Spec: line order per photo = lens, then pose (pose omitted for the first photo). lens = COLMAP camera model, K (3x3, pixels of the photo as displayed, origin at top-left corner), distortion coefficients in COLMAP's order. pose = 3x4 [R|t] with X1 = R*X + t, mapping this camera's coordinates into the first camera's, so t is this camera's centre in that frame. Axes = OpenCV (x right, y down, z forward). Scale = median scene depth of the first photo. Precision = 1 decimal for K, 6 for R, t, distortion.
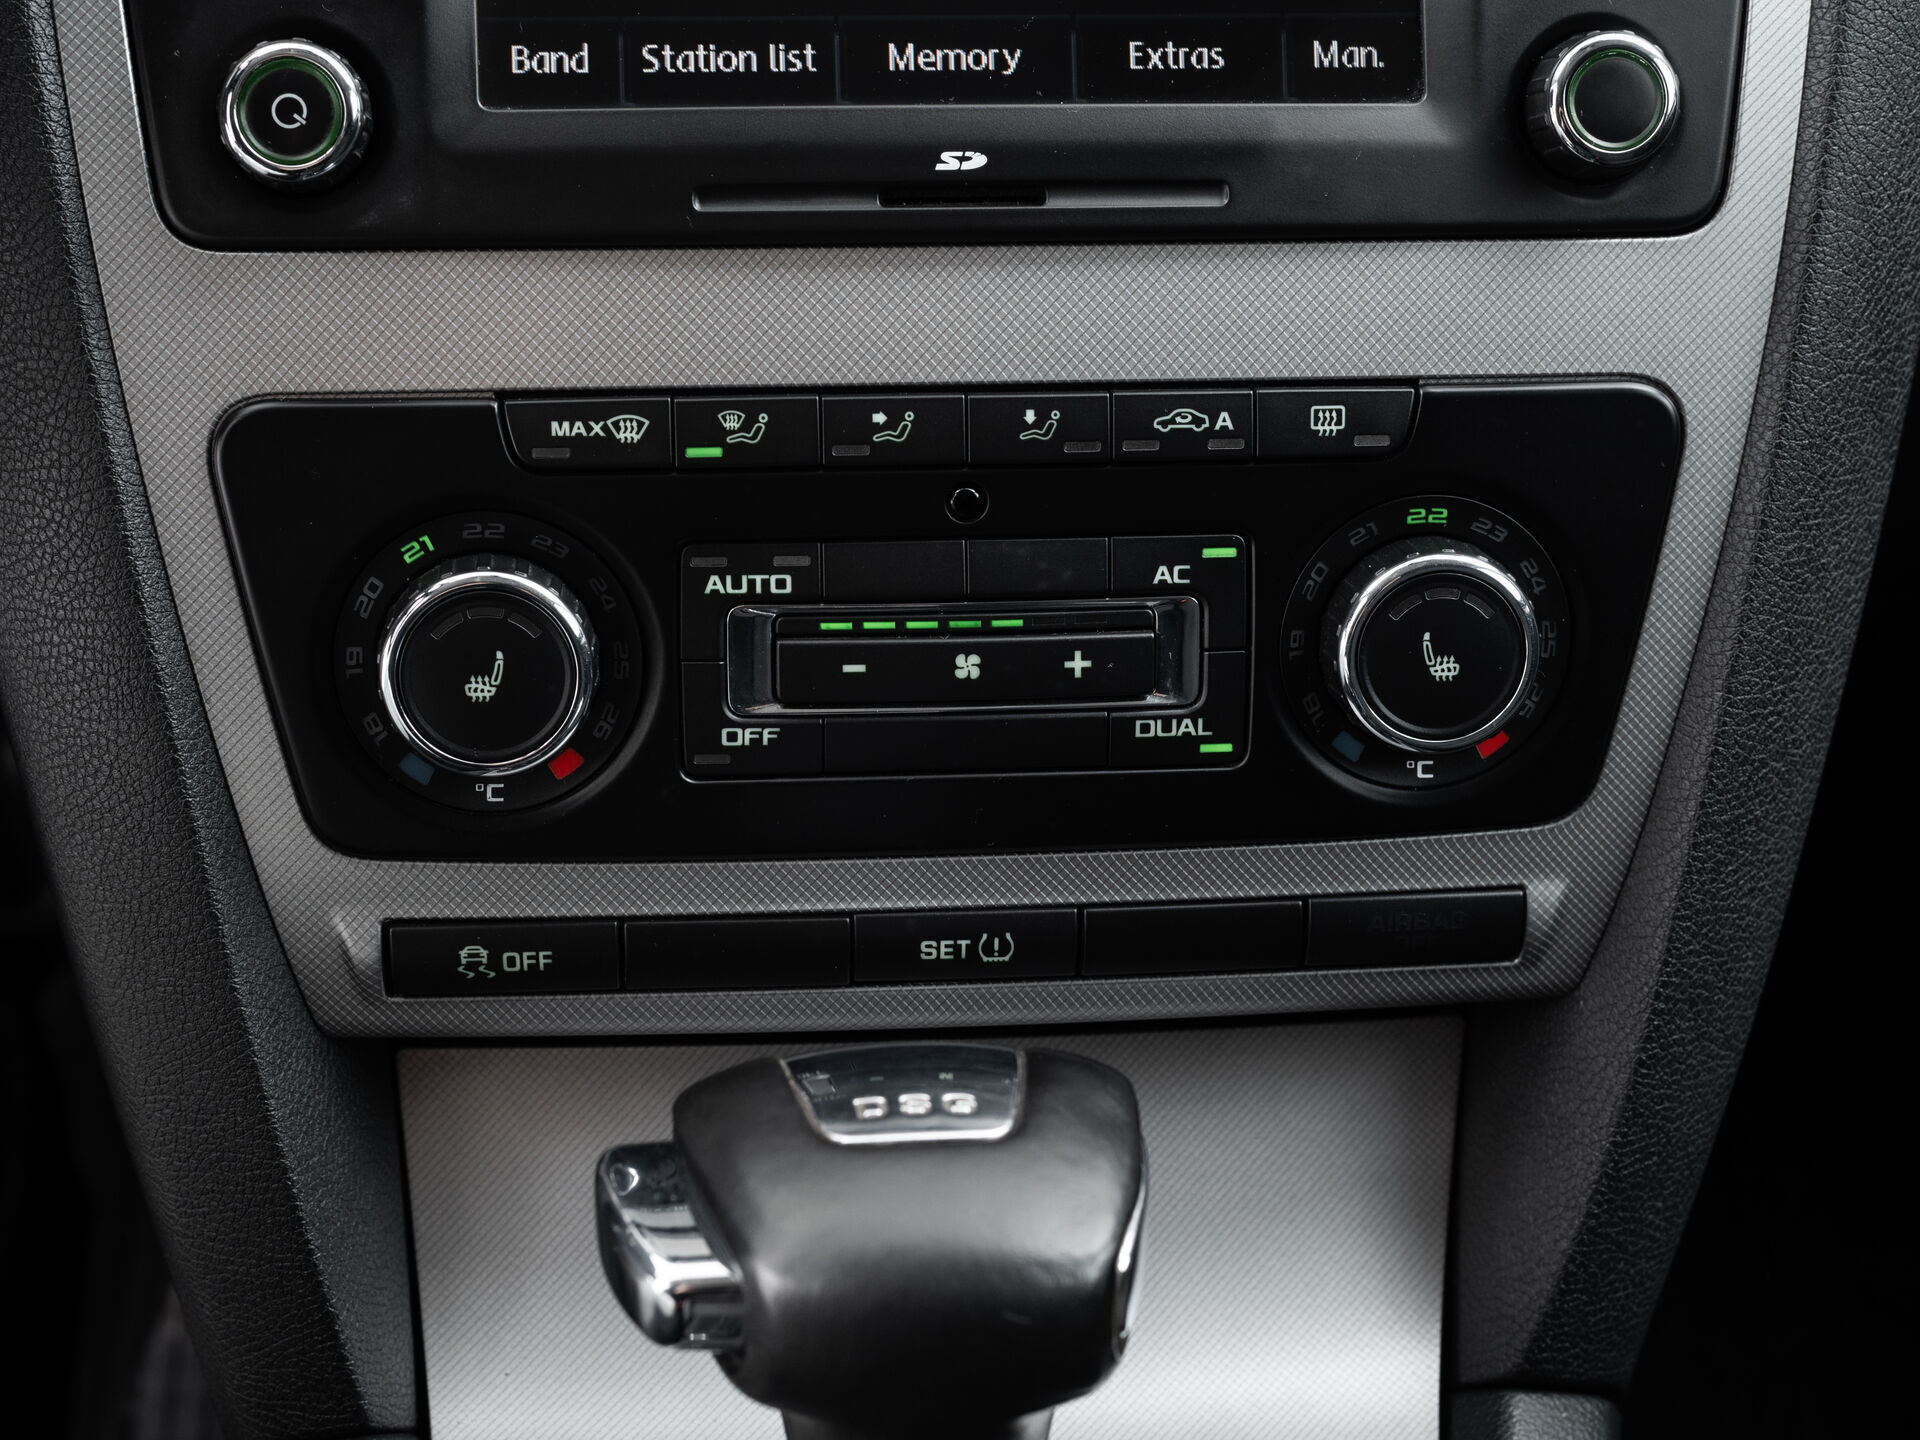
lens RADIAL K [[3432.1, 0, 925.4], [0, 3432.1, 700.3], [0, 0, 1]] dist [0.011511, -0.021031]
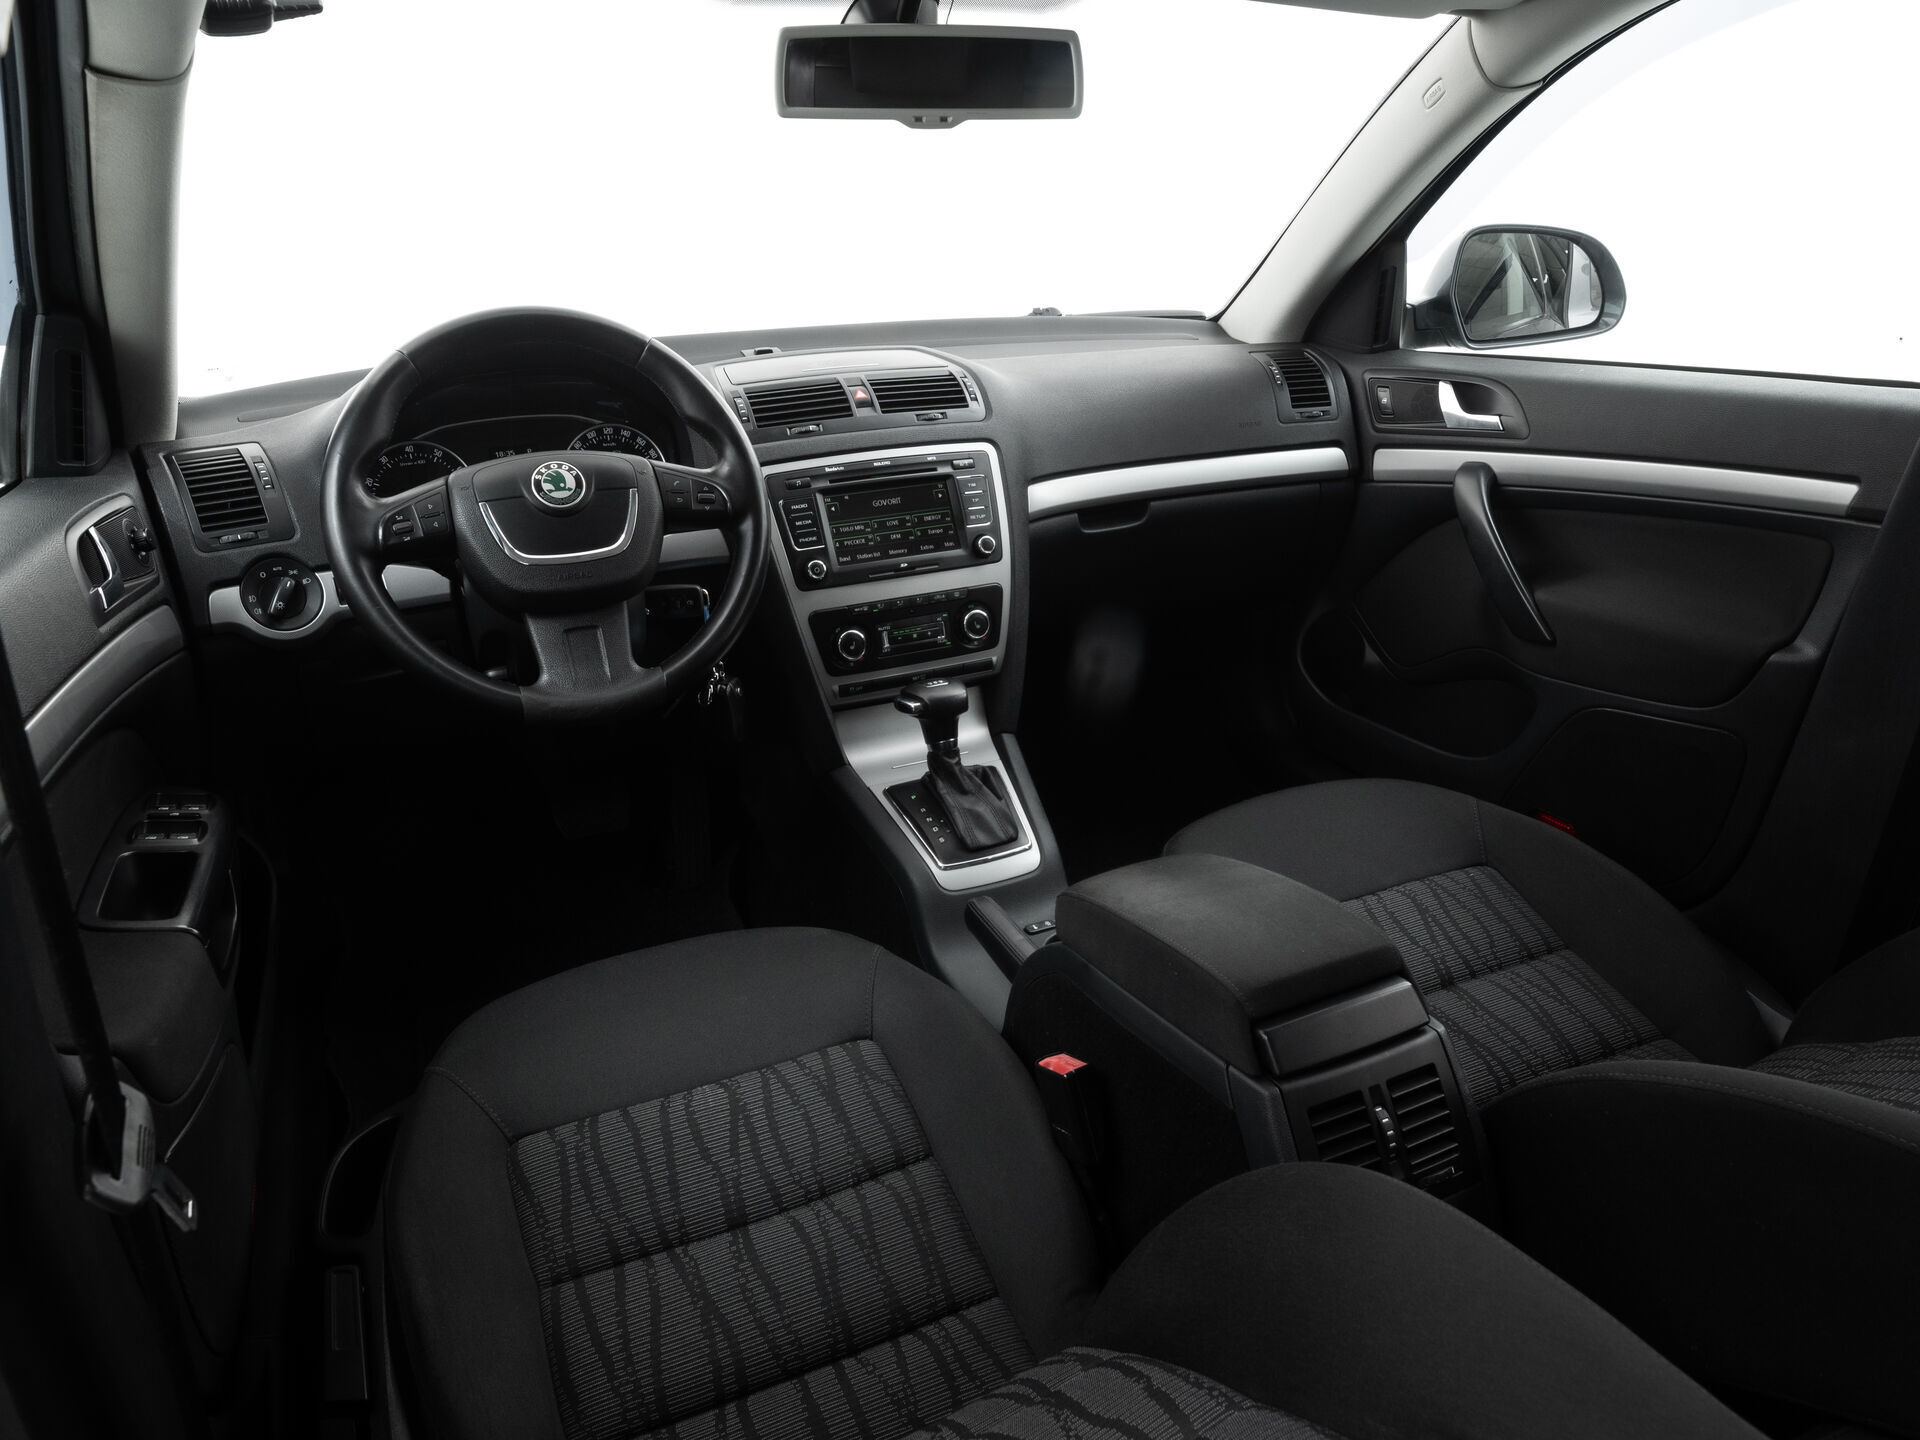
lens RADIAL K [[1390.0, 0, 1021.0], [0, 1390.0, 752.9], [0, 0, 1]] dist [-0.024785, -0.000228]
pose [[0.930847, -0.174096, 0.321270, -0.753991], [0.184752, 0.982781, -0.002732, 0.278330], [-0.315263, 0.061899, 0.946984, -1.780543]]
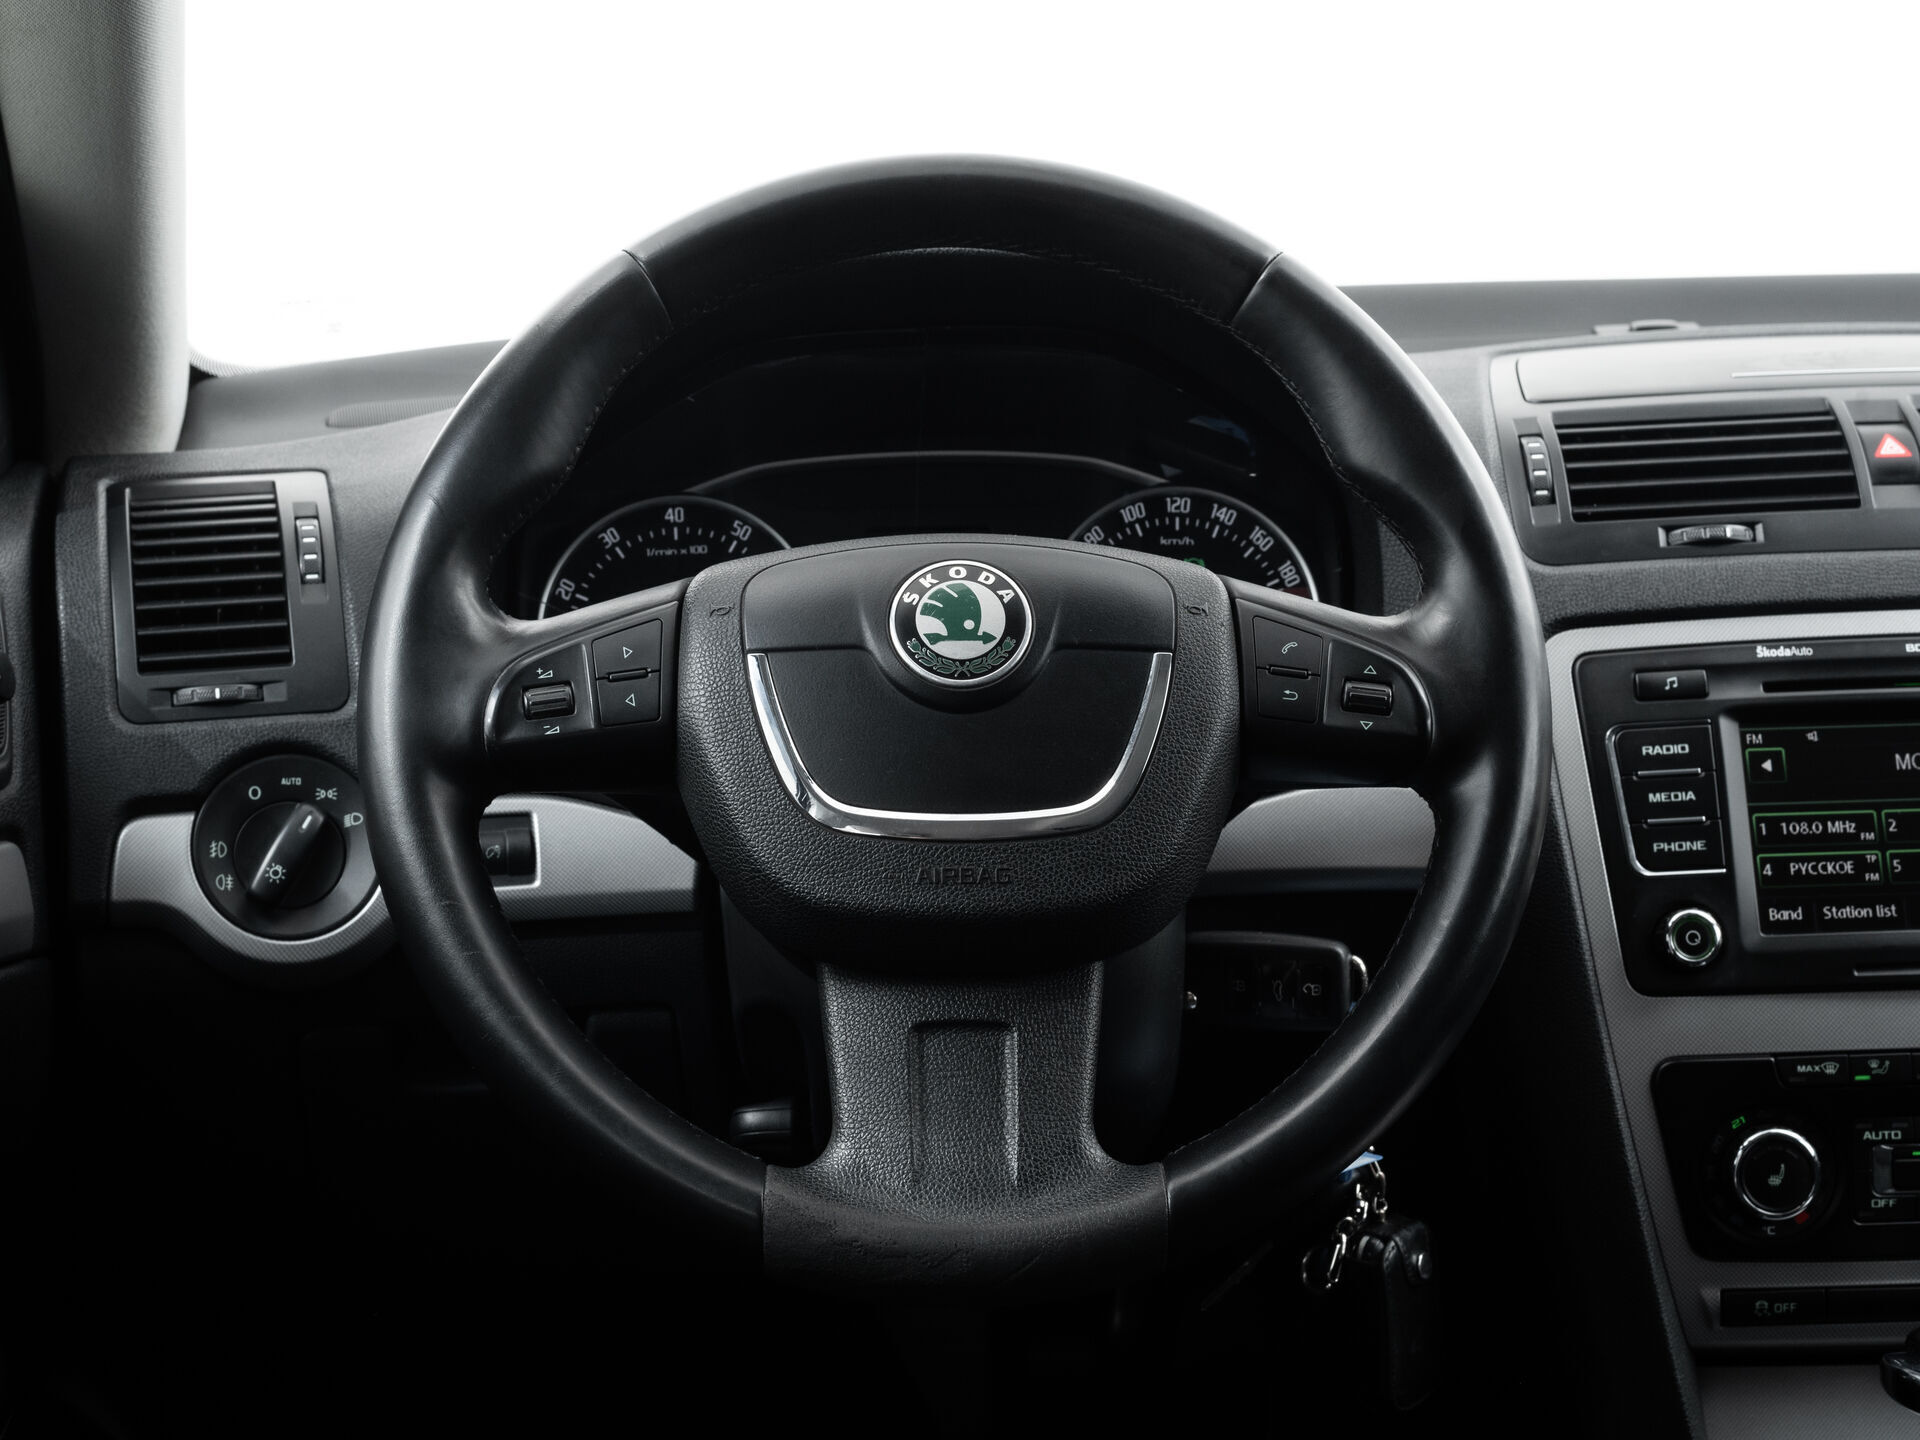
lens RADIAL K [[3432.1, 0, 925.4], [0, 3432.1, 700.3], [0, 0, 1]] dist [0.011511, -0.021031]
pose [[0.997582, -0.027715, -0.063735, -0.543343], [0.011933, 0.971733, -0.235782, 0.221307], [0.068468, 0.234451, 0.969714, -1.370068]]
